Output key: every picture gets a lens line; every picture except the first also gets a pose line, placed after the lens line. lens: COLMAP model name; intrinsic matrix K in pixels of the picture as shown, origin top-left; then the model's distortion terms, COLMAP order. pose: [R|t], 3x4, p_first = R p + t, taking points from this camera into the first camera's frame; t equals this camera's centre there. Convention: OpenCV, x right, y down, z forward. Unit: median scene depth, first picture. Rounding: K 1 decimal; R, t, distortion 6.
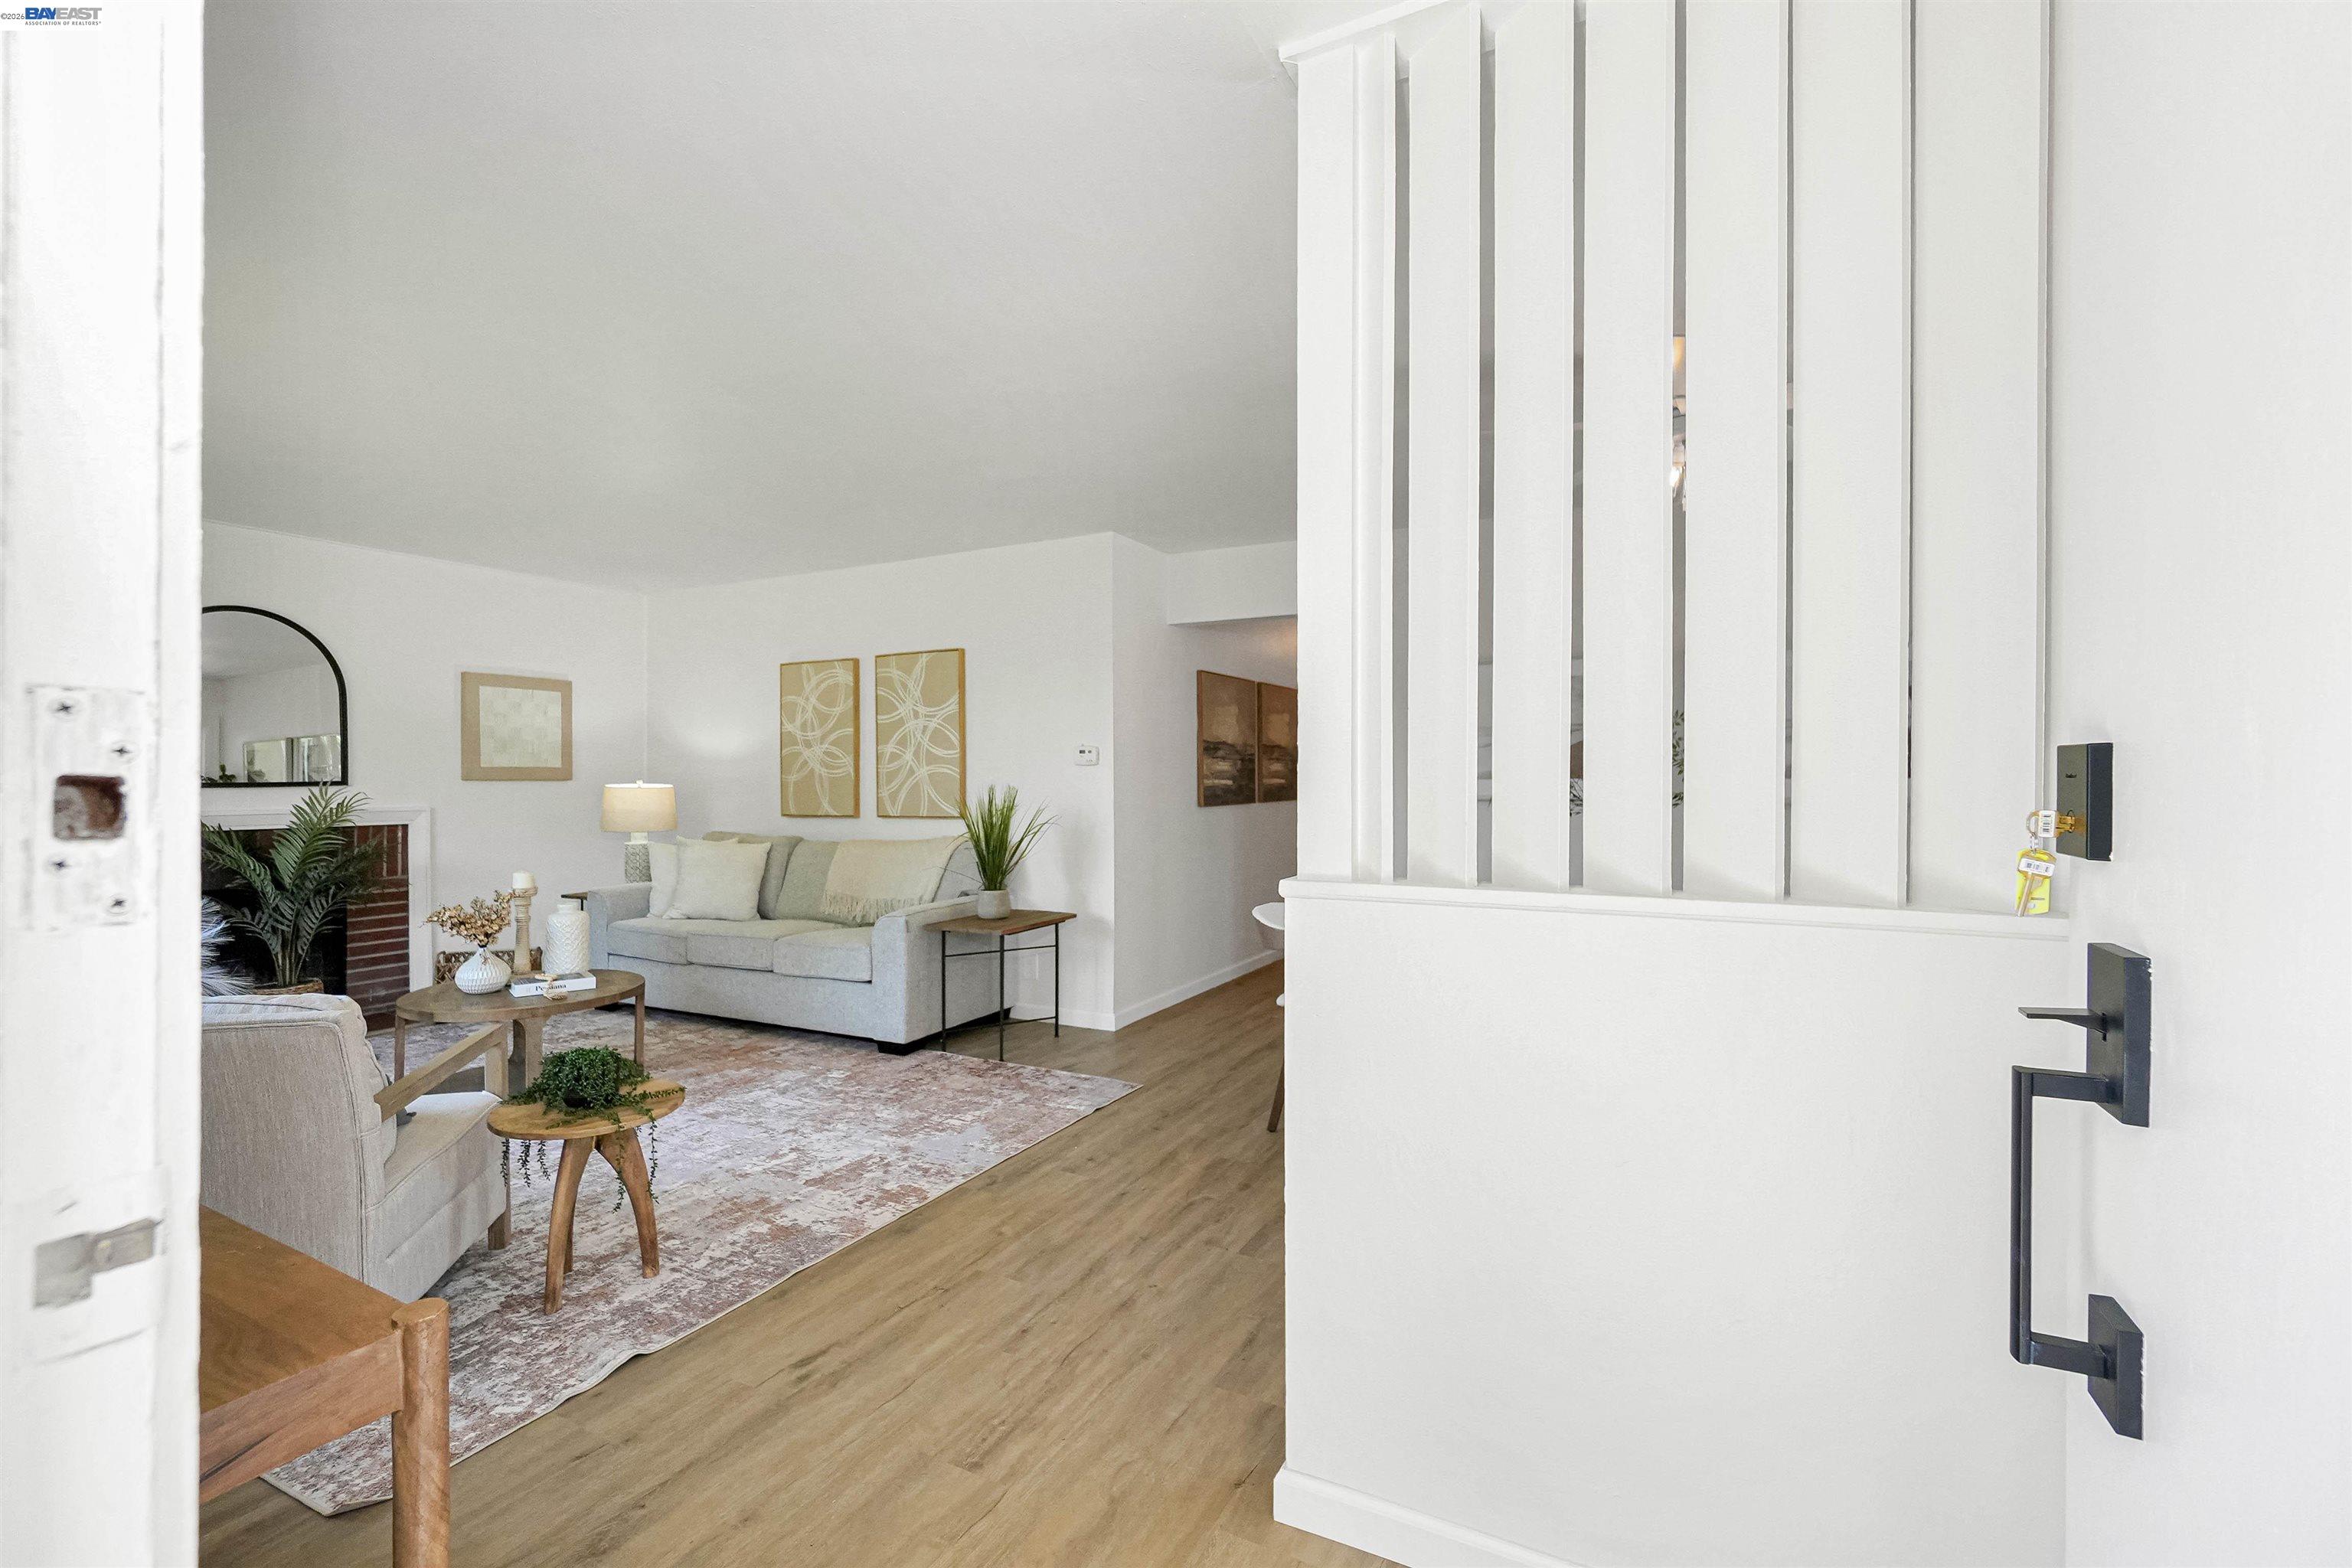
lens RADIAL K [[1026.0, 0, 1184.0], [0, 1026.0, 779.9], [0, 0, 1]] dist [-0.010949, 0.005498]
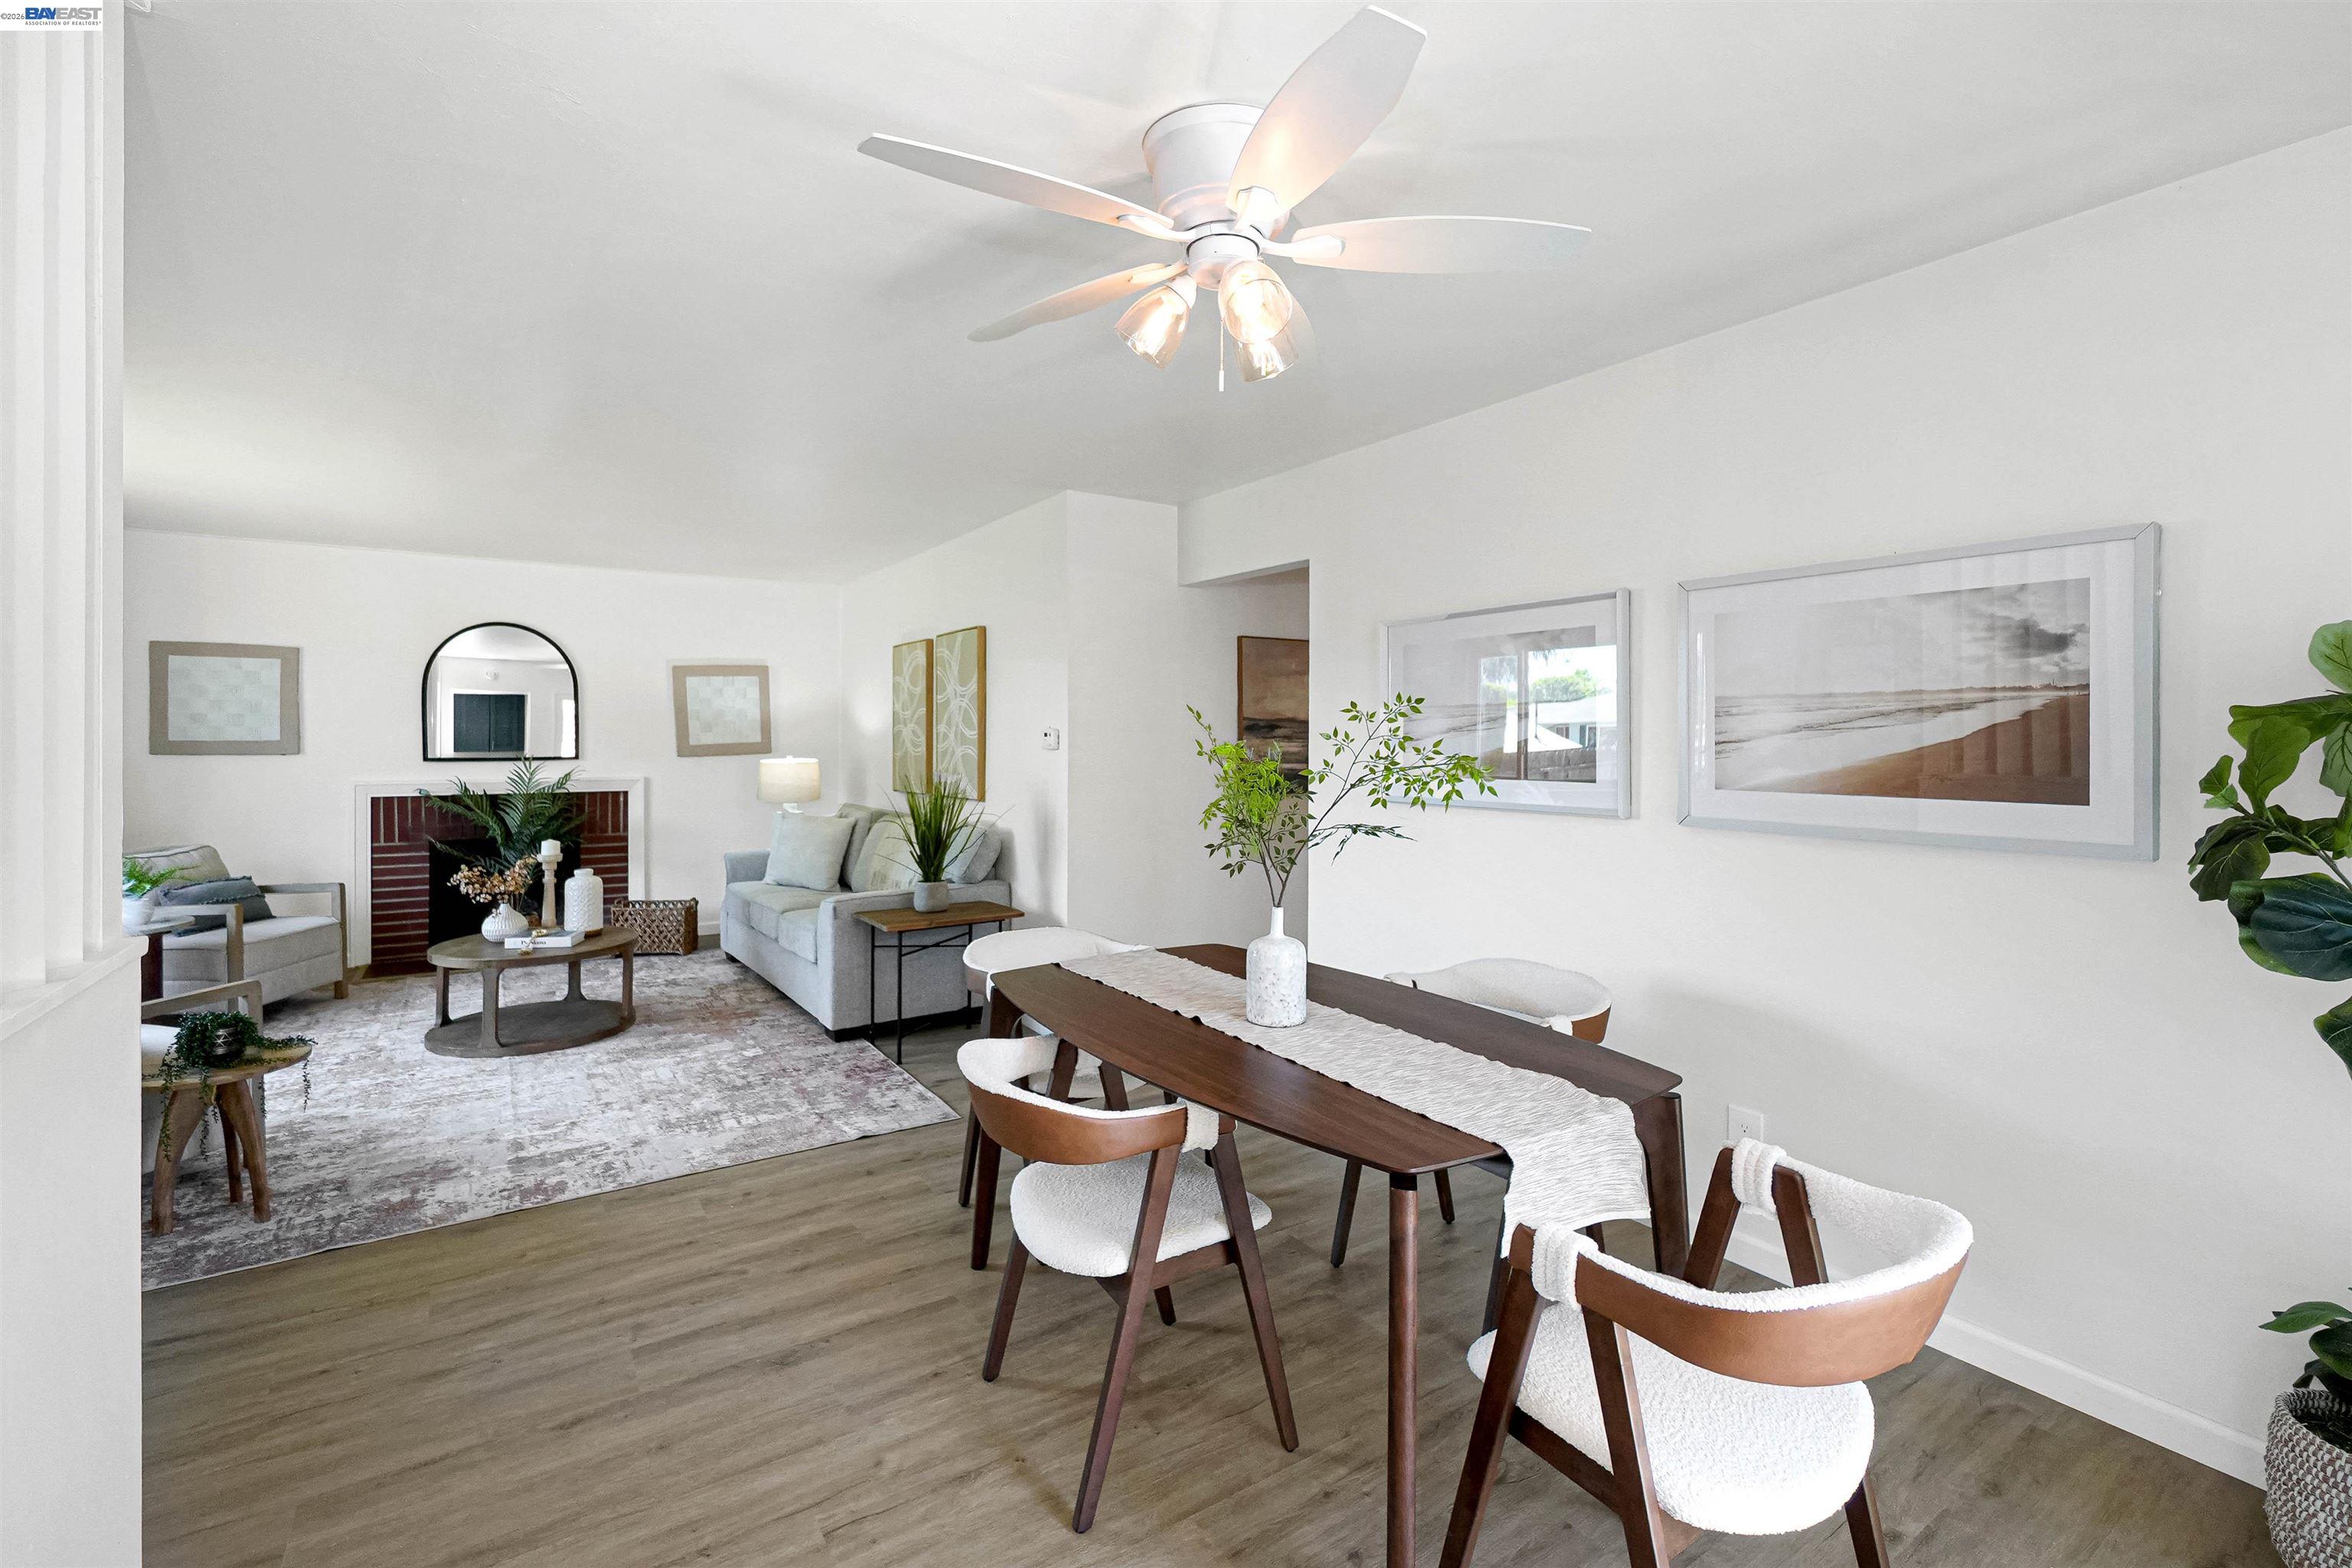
lens RADIAL K [[1049.8, 0, 1173.1], [0, 1049.8, 766.9], [0, 0, 1]] dist [-0.008824, 0.007467]
pose [[0.871053, 0.018230, -0.490850, 0.578749], [-0.004031, 0.999543, 0.029970, -0.035223], [0.491172, -0.024127, 0.870729, 0.314518]]
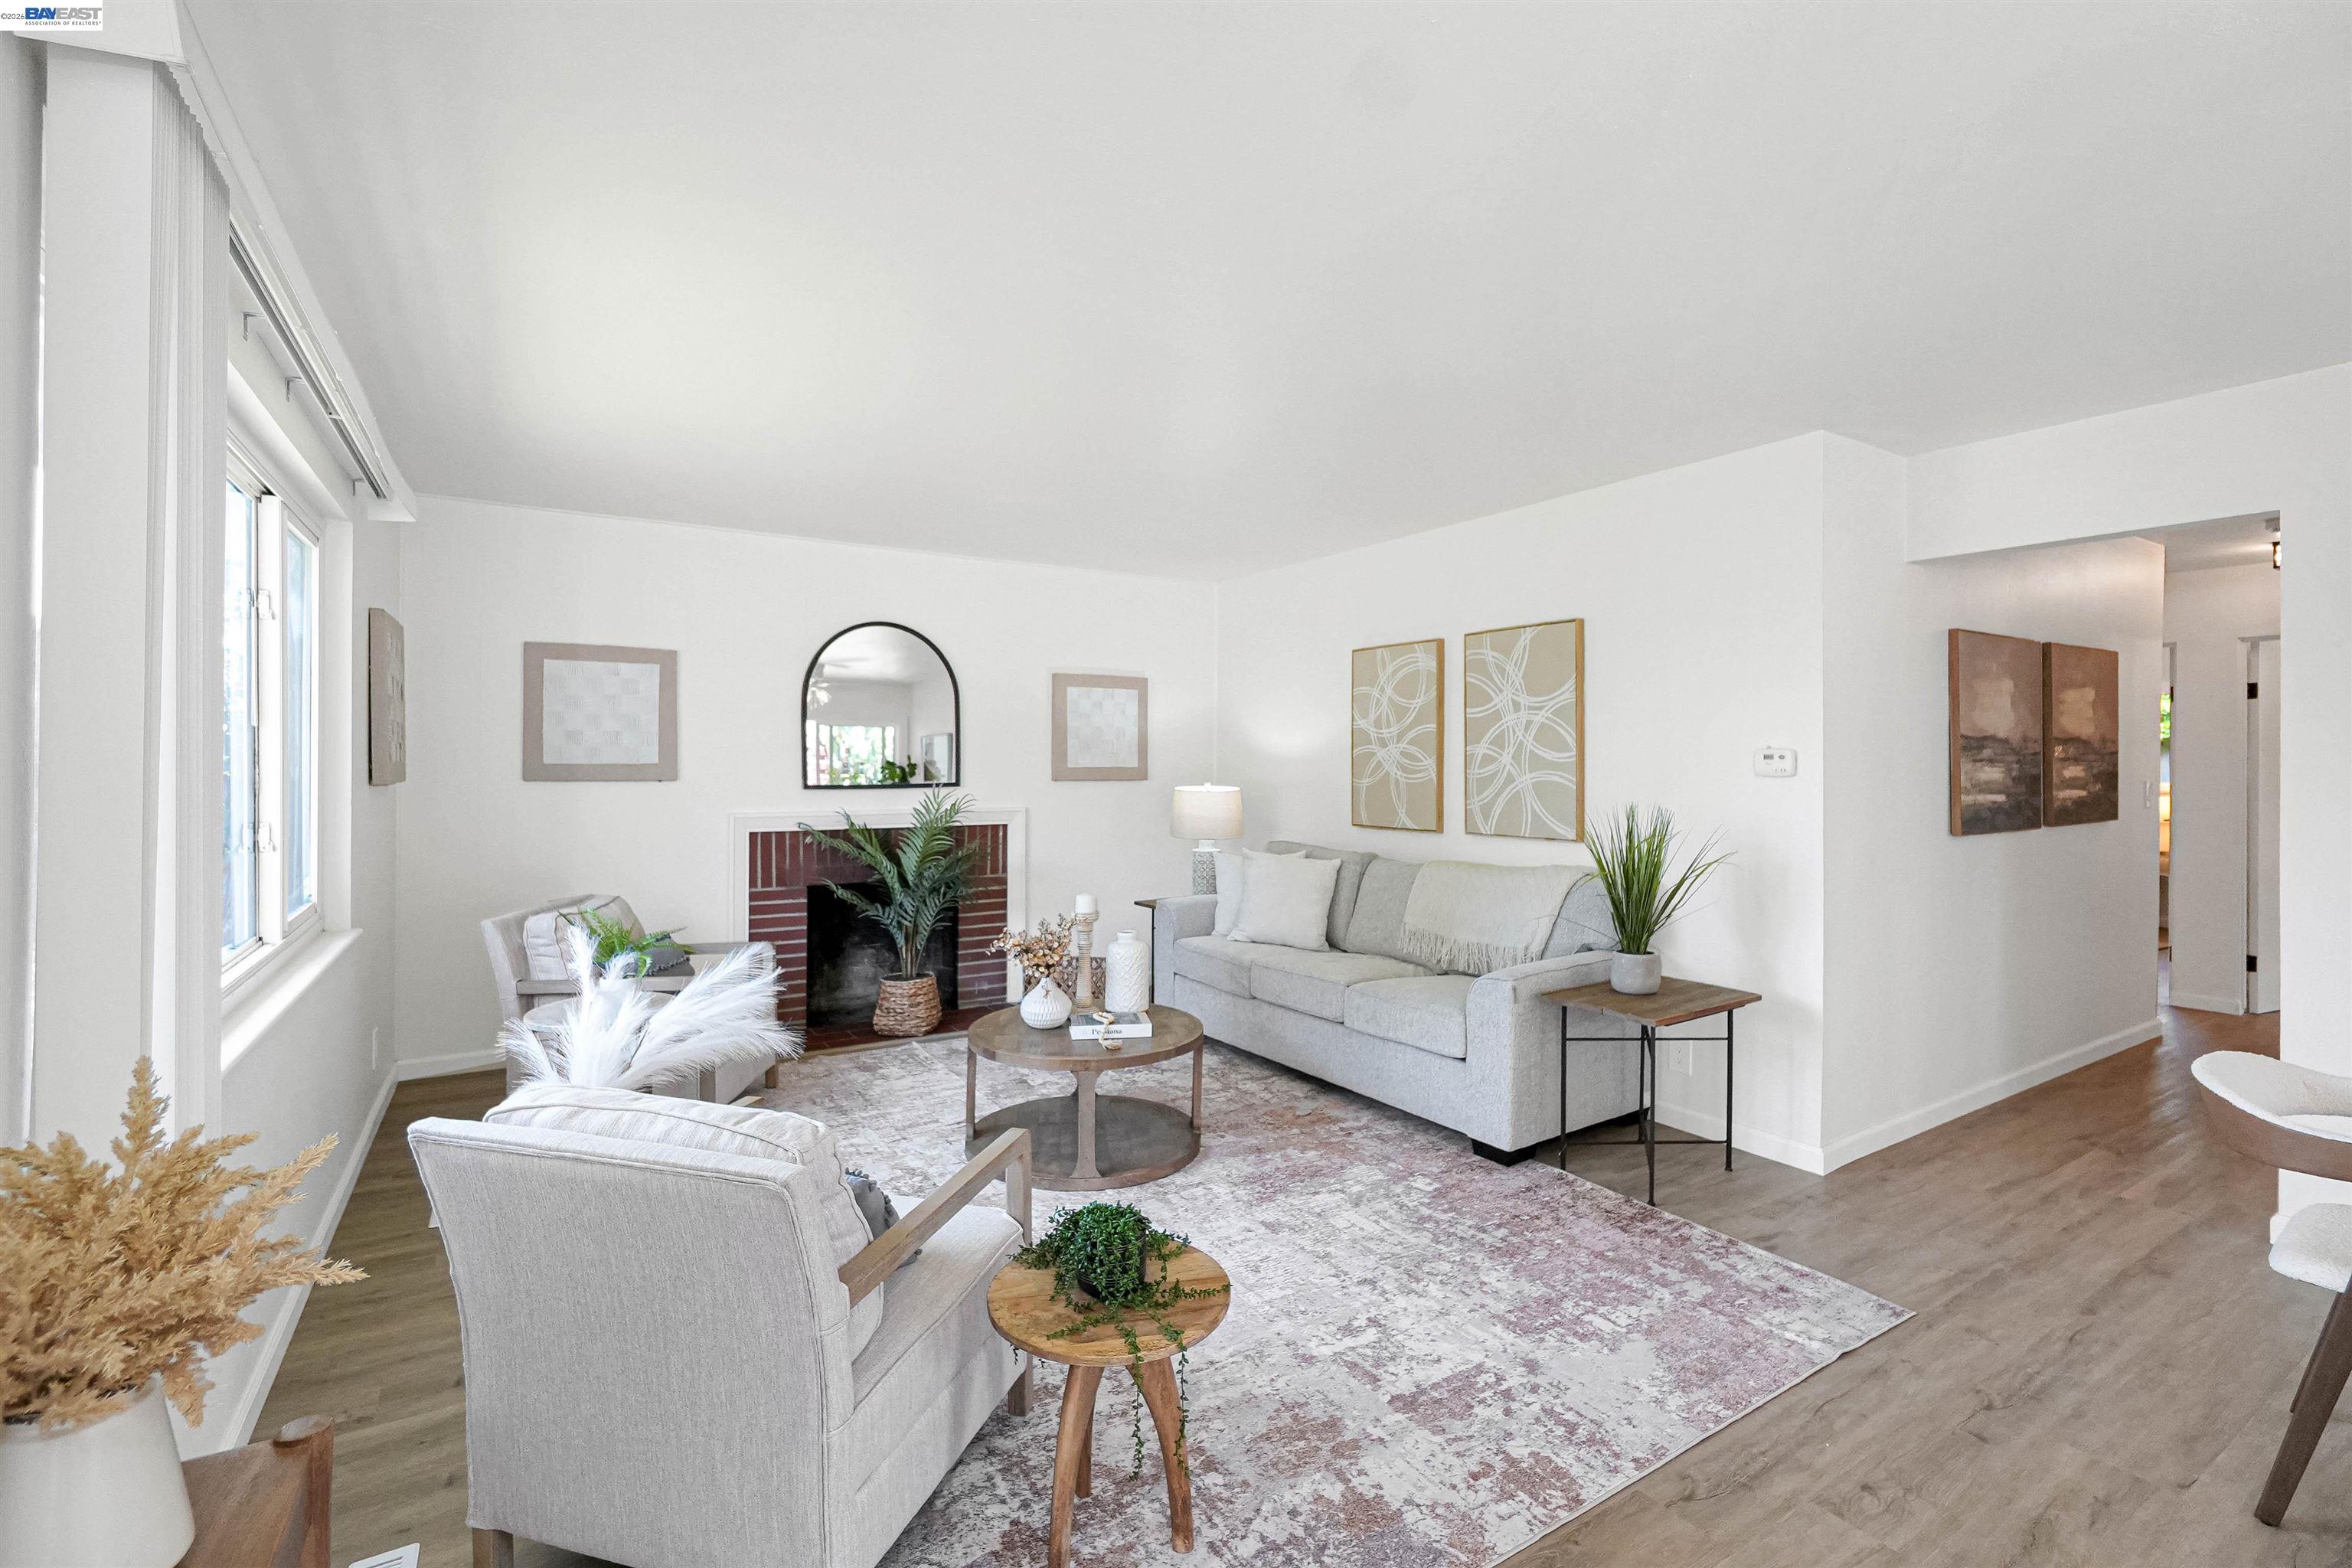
lens RADIAL K [[1049.8, 0, 1173.1], [0, 1049.8, 766.9], [0, 0, 1]] dist [-0.008824, 0.007467]
pose [[0.859165, 0.007959, -0.511638, -0.106530], [-0.004522, 0.999958, 0.007962, -0.031598], [0.511679, -0.004527, 0.859164, 0.246135]]
